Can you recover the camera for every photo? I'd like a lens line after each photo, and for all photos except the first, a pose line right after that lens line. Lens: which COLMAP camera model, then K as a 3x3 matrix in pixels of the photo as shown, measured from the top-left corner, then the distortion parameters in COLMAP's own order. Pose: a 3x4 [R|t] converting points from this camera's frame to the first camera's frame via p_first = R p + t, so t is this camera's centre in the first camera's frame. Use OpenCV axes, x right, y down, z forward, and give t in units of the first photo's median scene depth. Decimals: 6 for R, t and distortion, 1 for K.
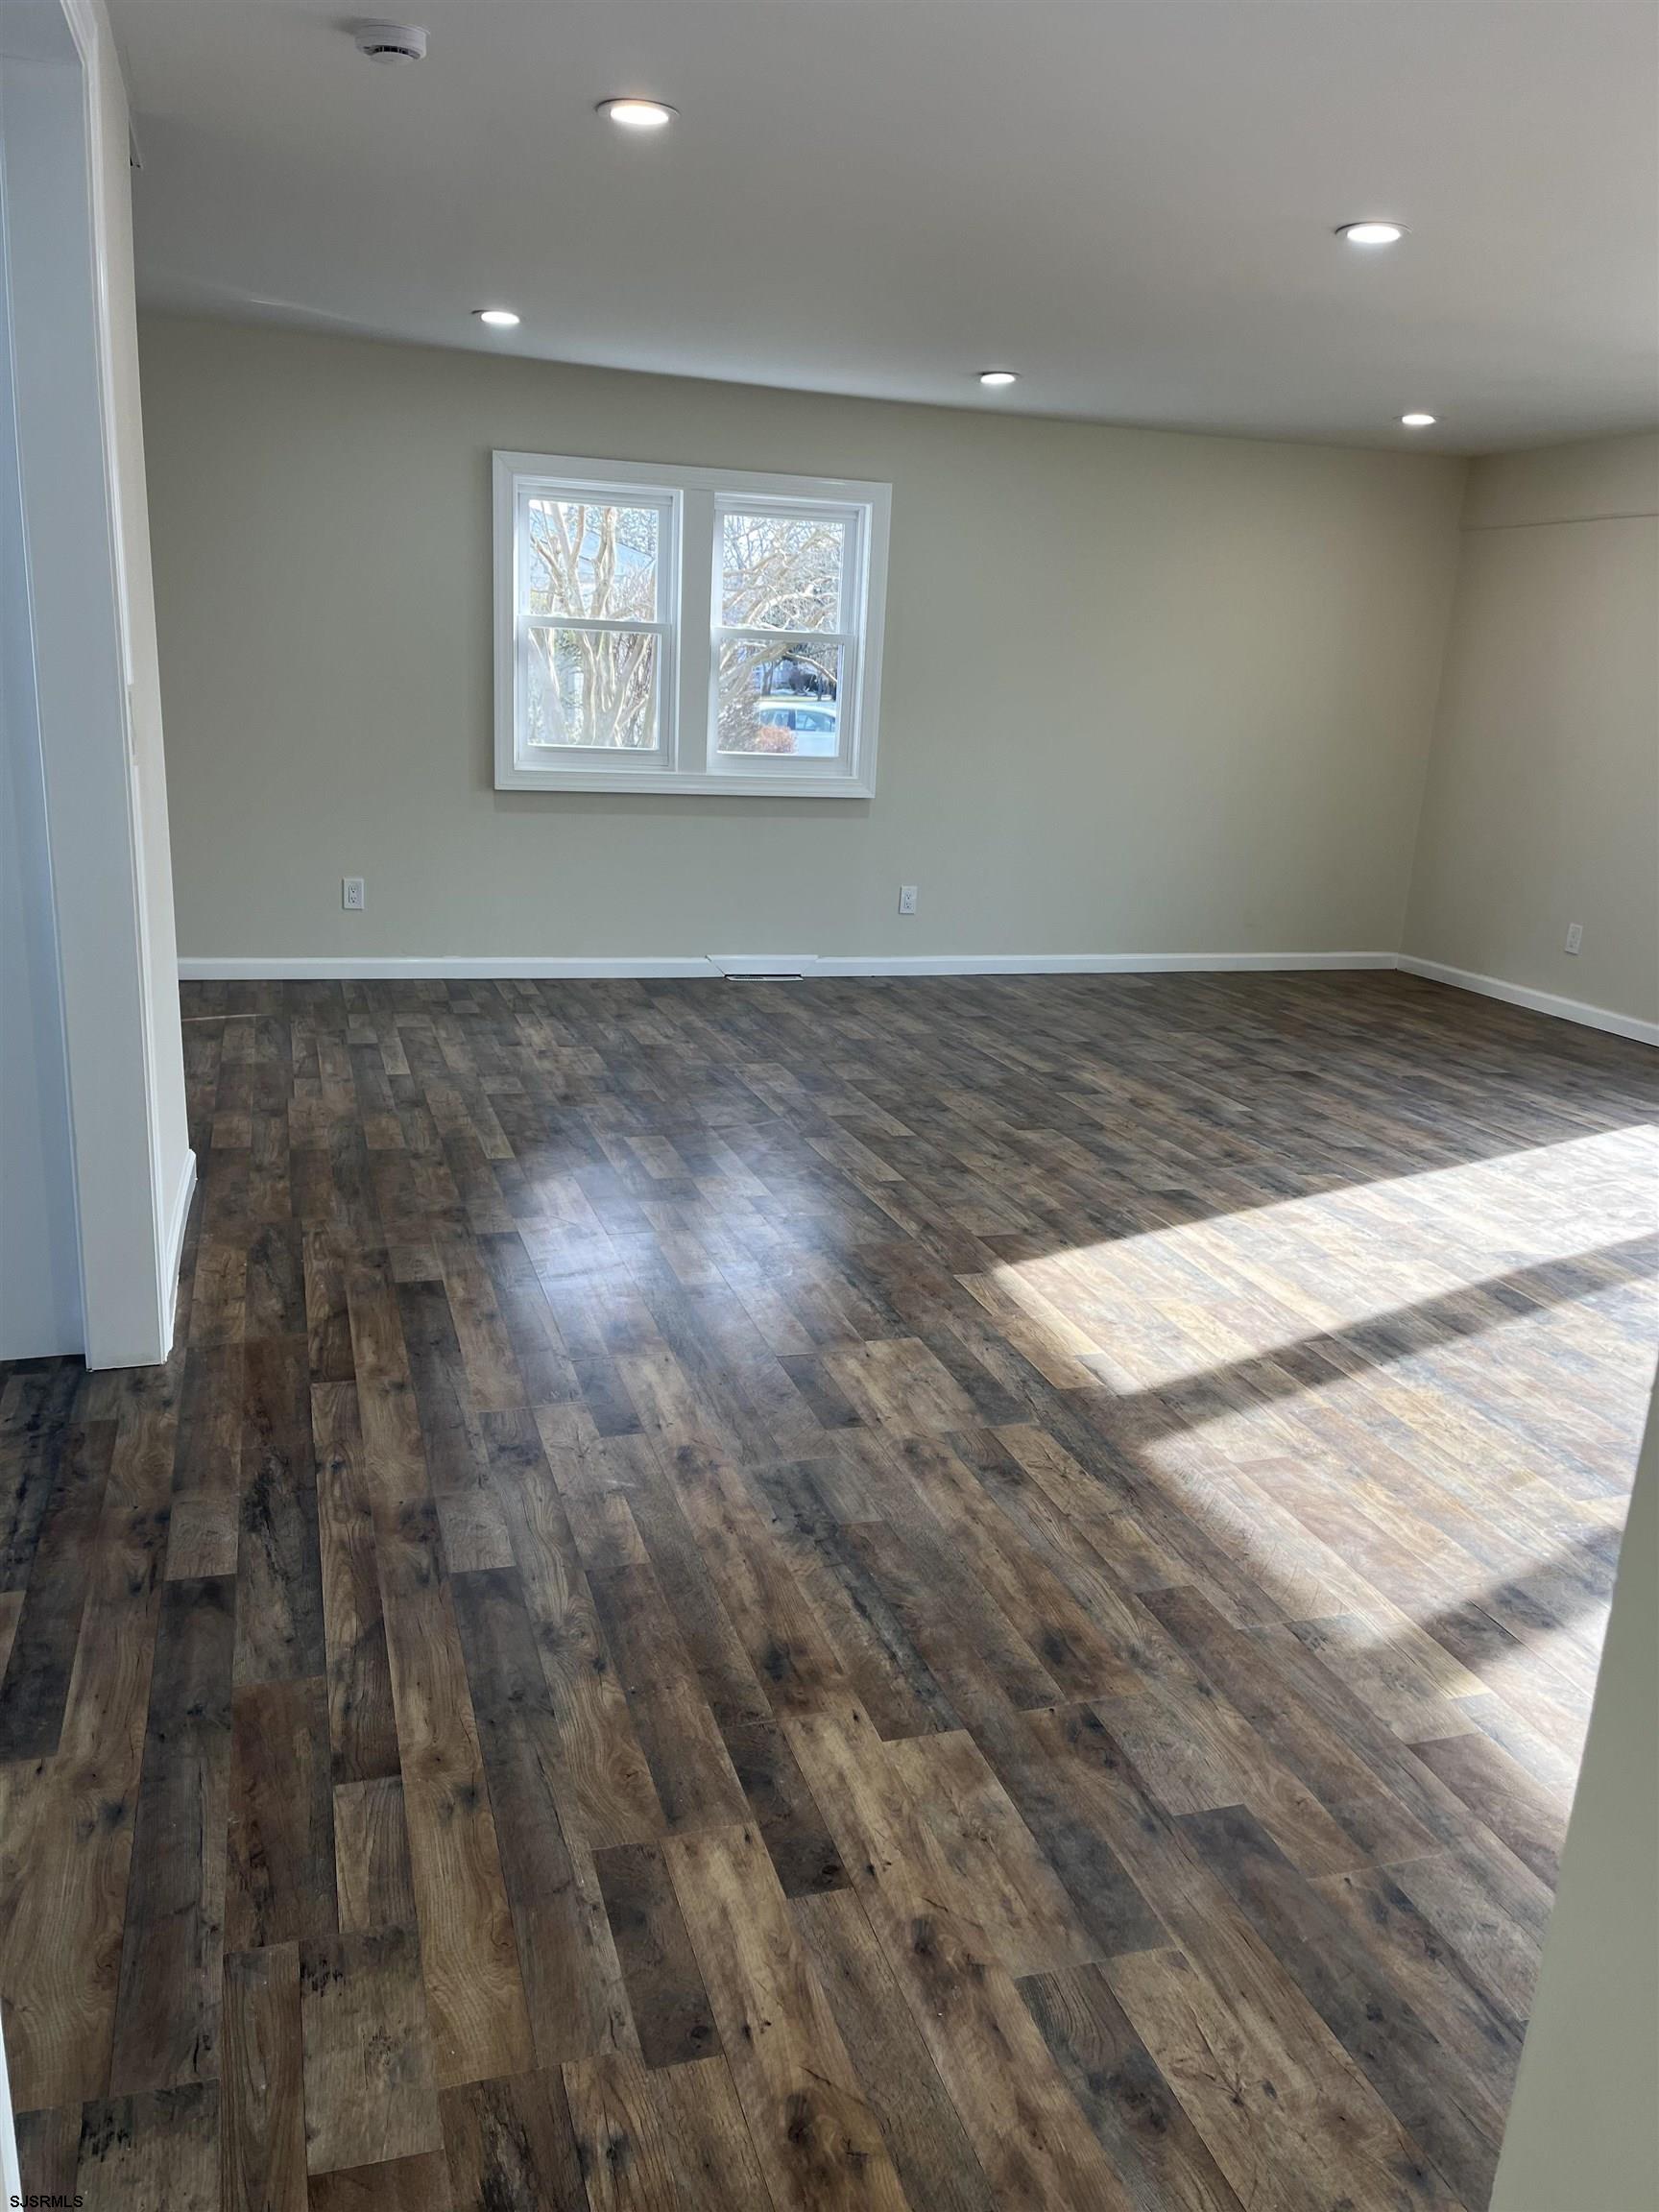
lens RADIAL K [[1680.3, 0, 843.2], [0, 1680.3, 1116.2], [0, 0, 1]] dist [0.066415, -0.075045]
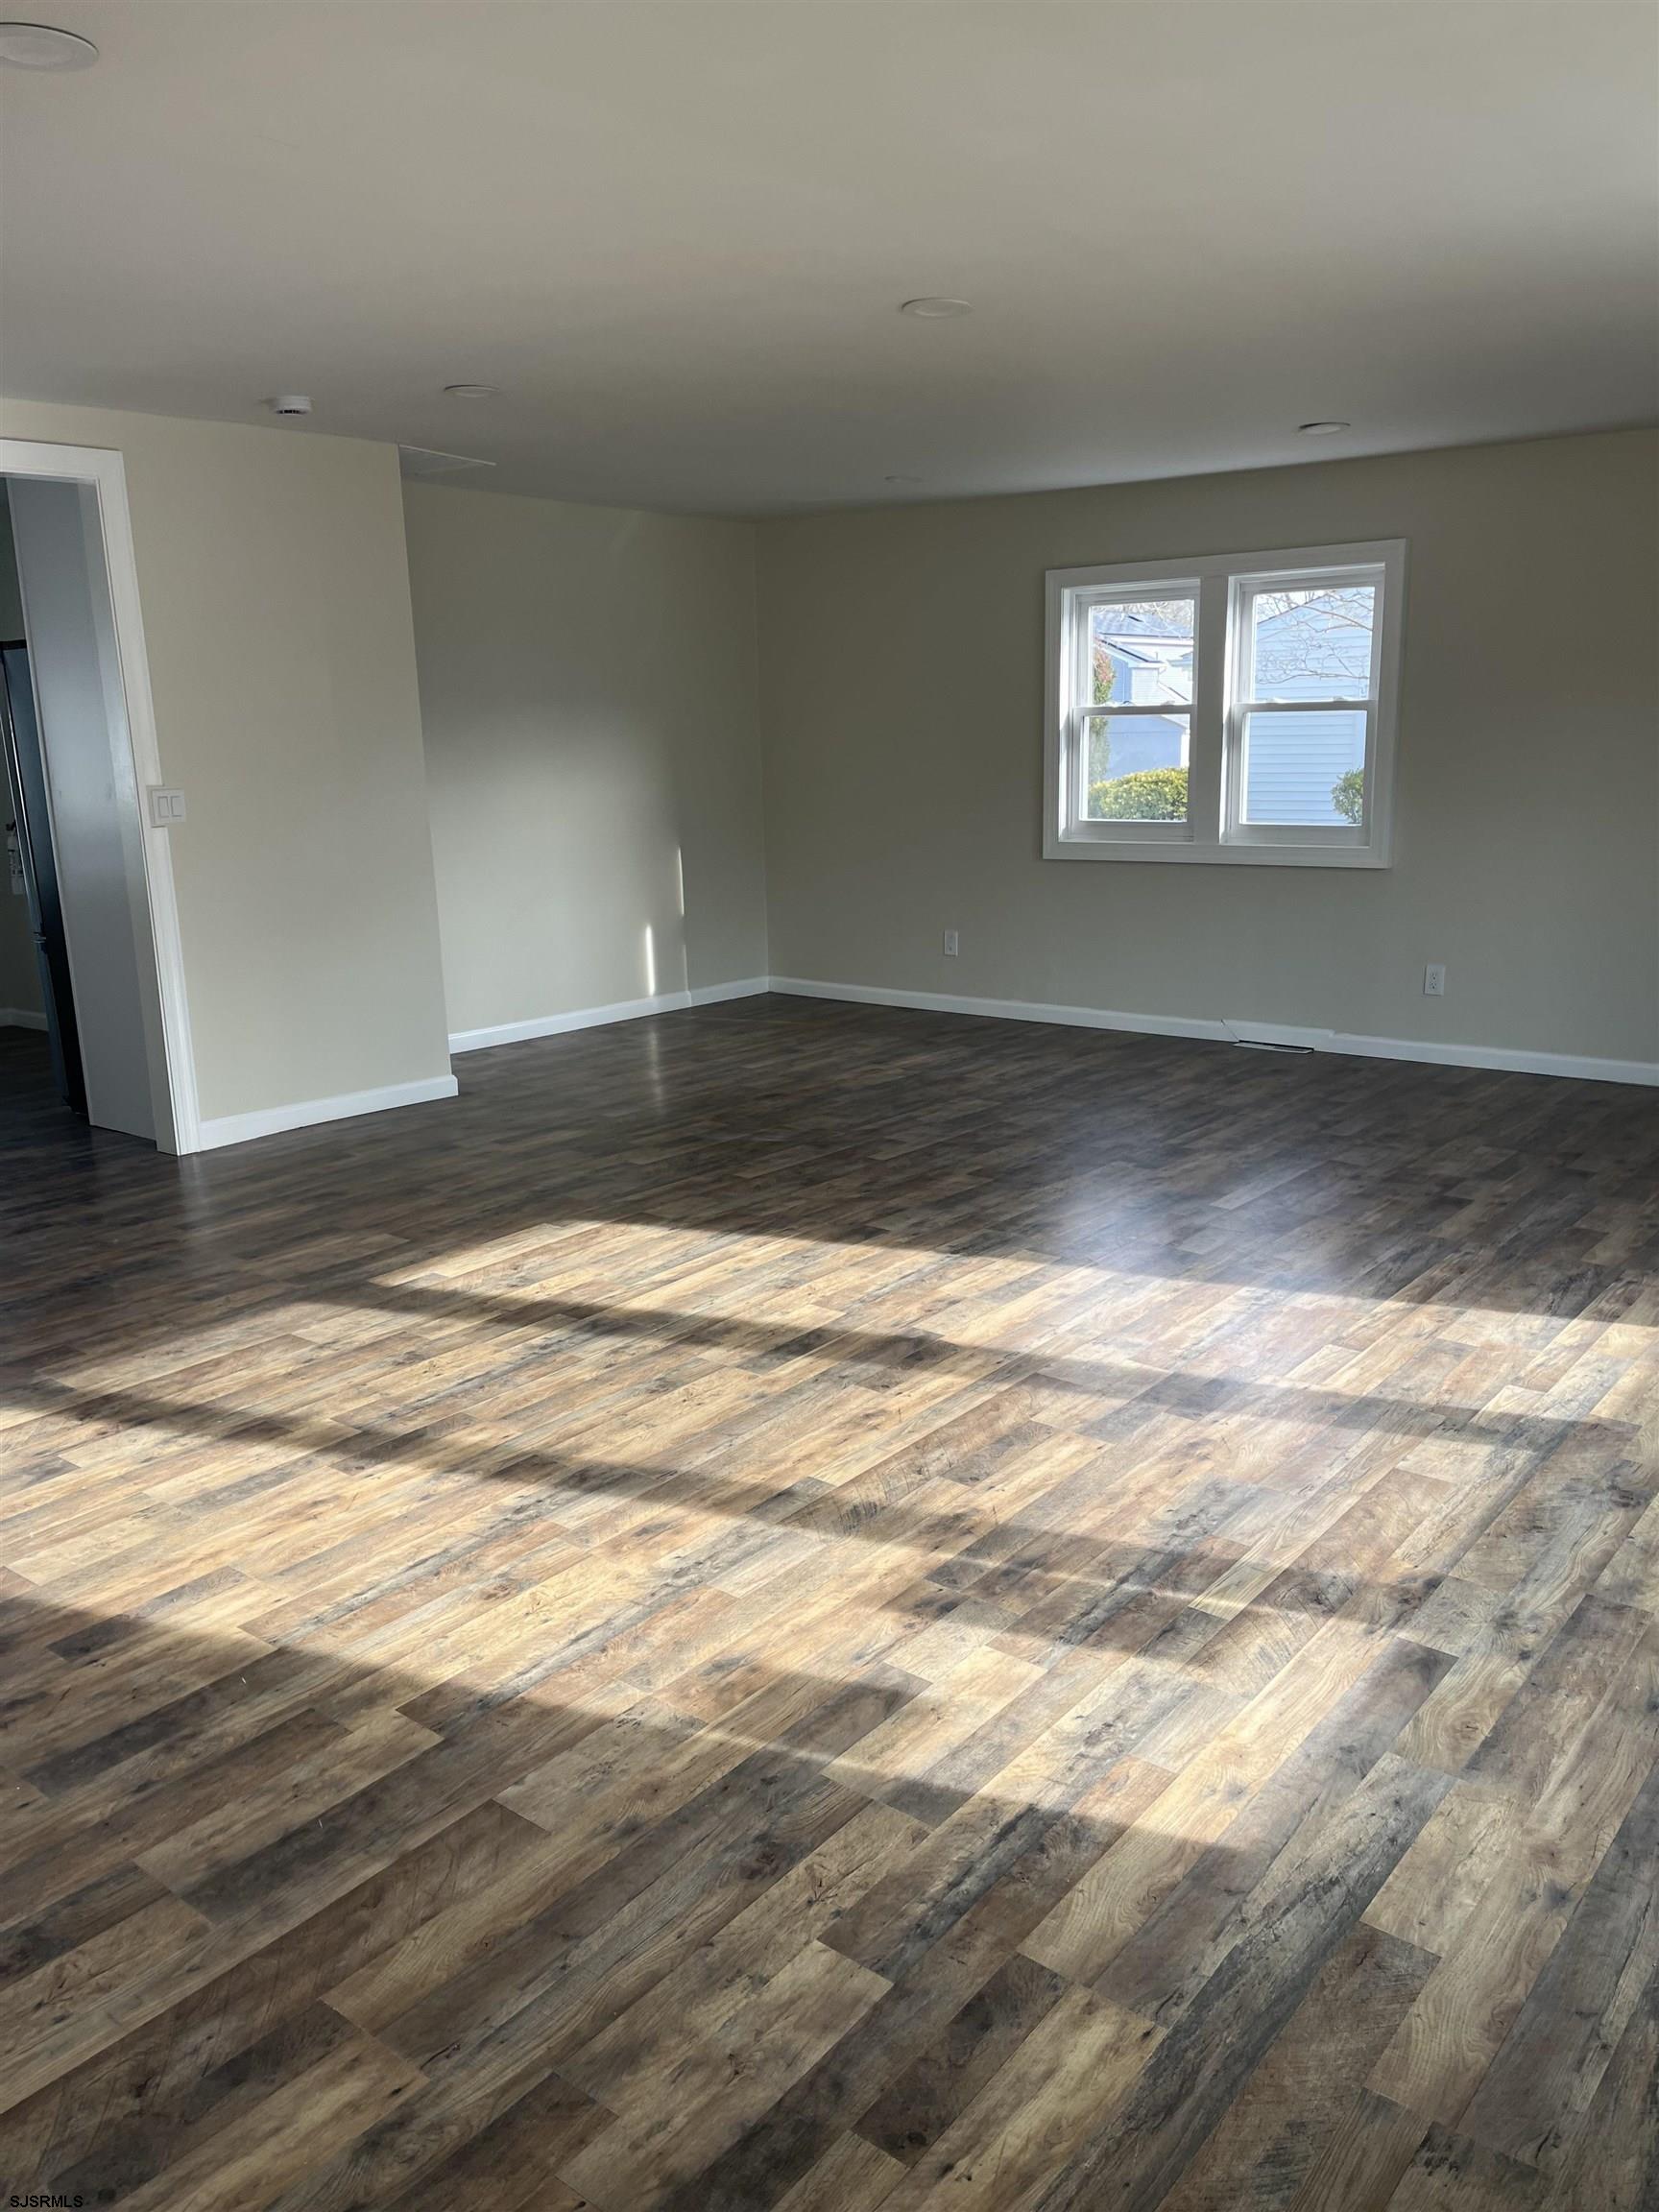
lens RADIAL K [[1680.3, 0, 843.2], [0, 1680.3, 1116.2], [0, 0, 1]] dist [0.066415, -0.075045]
pose [[0.551085, 0.129031, -0.824413, 0.951766], [-0.169890, 0.984629, 0.040542, -0.058743], [0.816972, 0.117717, 0.564535, 0.349804]]
